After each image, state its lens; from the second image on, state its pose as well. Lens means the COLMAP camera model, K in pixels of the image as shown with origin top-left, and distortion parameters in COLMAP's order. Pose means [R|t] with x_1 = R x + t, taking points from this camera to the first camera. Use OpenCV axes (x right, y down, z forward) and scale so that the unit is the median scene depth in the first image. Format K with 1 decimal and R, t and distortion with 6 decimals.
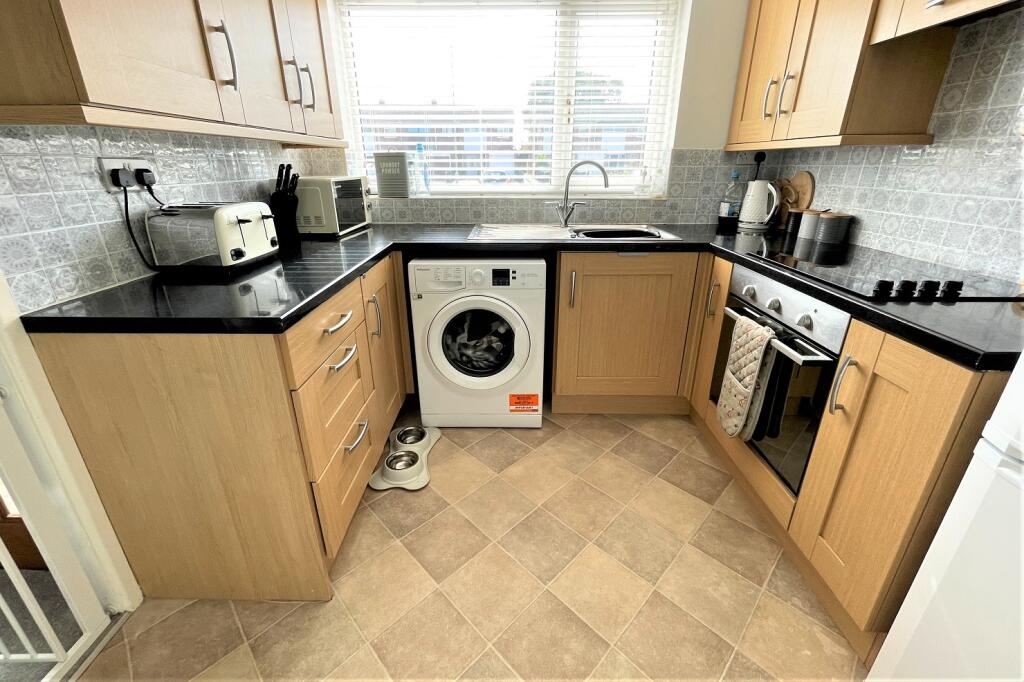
lens RADIAL K [[412.3, 0, 511.1], [0, 412.3, 317.9], [0, 0, 1]] dist [0.008354, -0.000066]
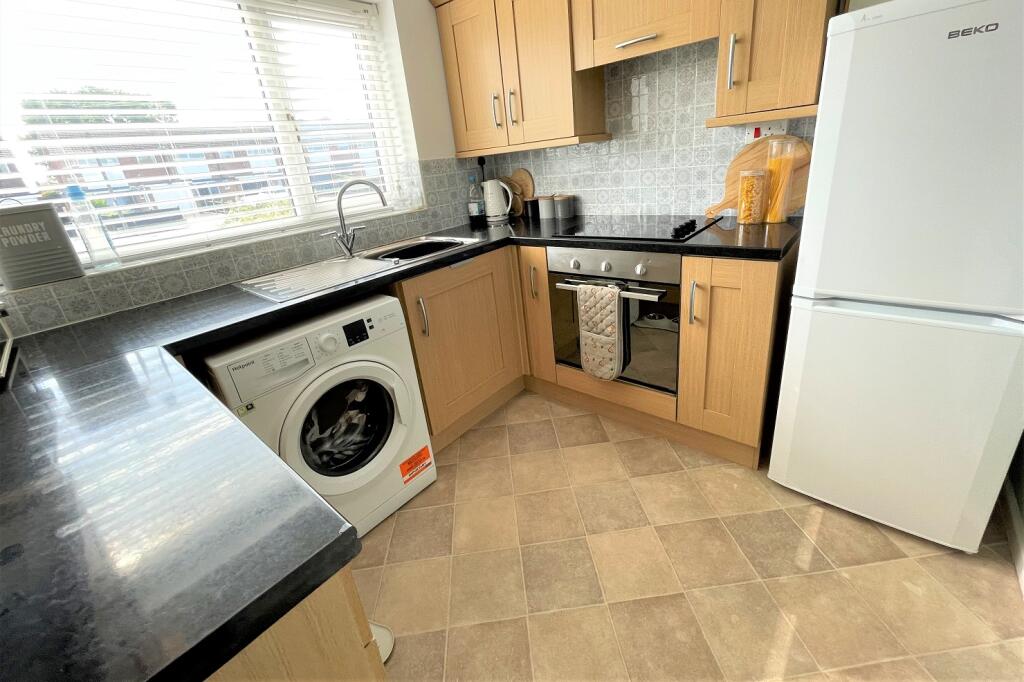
lens RADIAL K [[408.4, 0, 509.1], [0, 408.4, 309.0], [0, 0, 1]] dist [0.007660, -0.000178]
pose [[0.656371, -0.329649, 0.678608, -0.338688], [0.365611, 0.925794, 0.096094, -0.106959], [-0.659929, 0.185033, 0.728187, 0.233772]]
